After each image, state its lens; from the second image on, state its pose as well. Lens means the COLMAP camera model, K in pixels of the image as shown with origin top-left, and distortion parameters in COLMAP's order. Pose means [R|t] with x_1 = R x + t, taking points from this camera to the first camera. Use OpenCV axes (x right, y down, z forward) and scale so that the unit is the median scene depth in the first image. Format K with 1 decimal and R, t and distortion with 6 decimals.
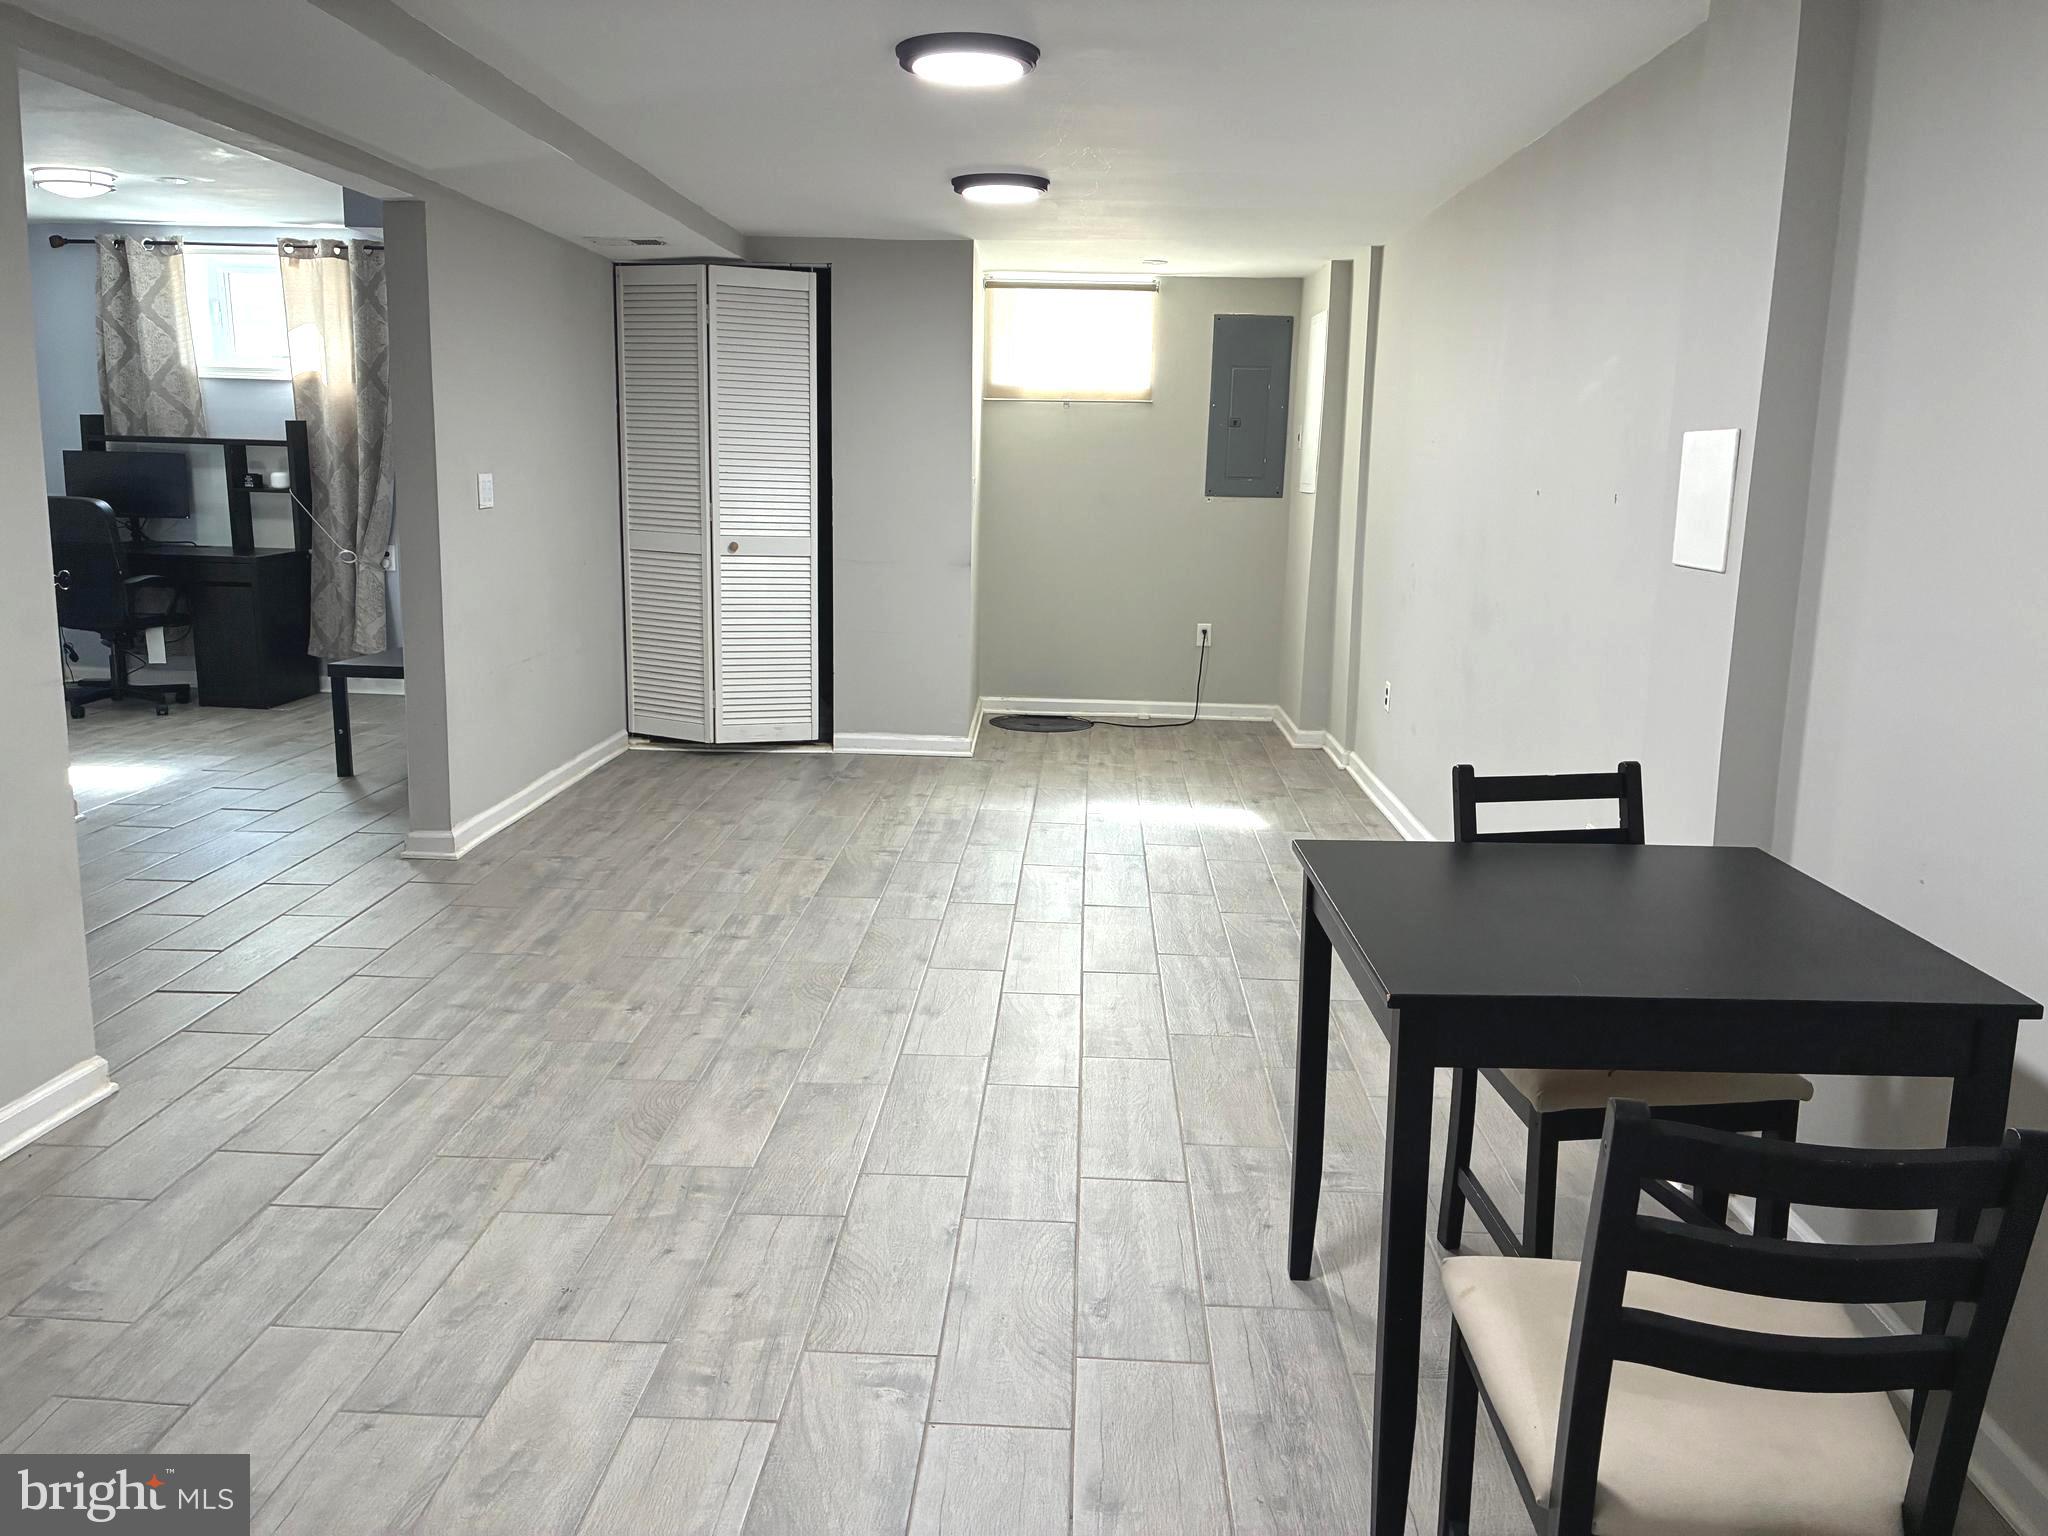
lens RADIAL K [[1551.4, 0, 1010.6], [0, 1551.4, 771.0], [0, 0, 1]] dist [0.041839, -0.046430]
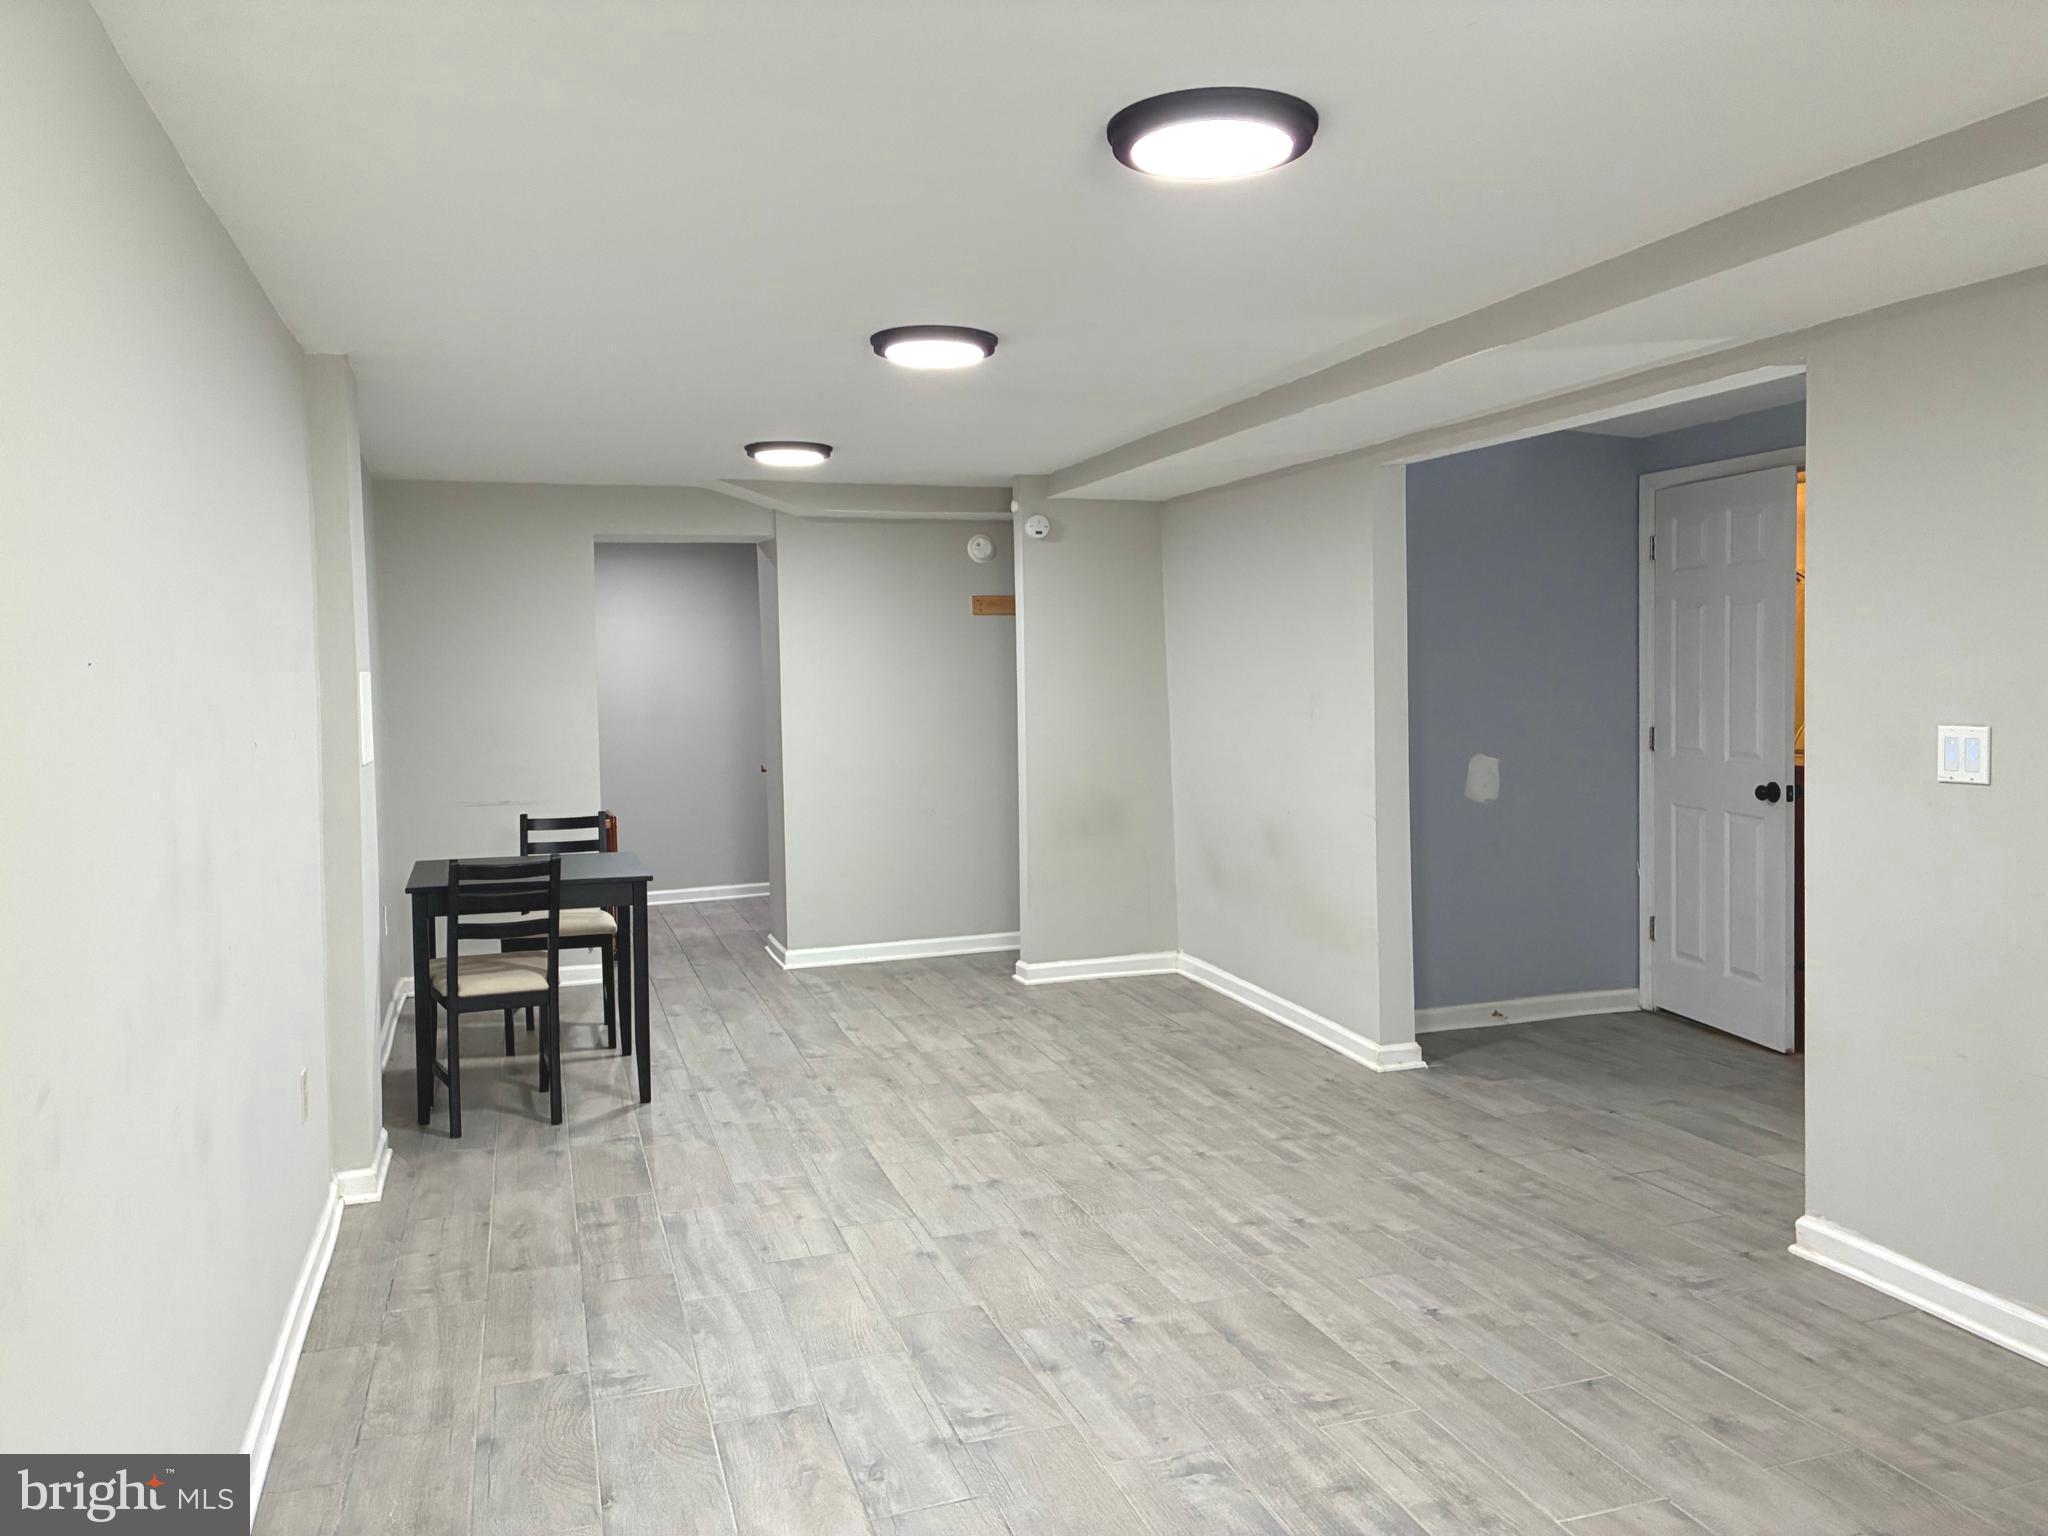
lens RADIAL K [[1551.4, 0, 1018.9], [0, 1551.4, 746.8], [0, 0, 1]] dist [0.041839, -0.046430]
pose [[-0.937254, 0.013129, -0.348399, 0.281504], [-0.071755, 0.970634, 0.229610, -0.391417], [0.341182, 0.240202, -0.908789, 1.890982]]
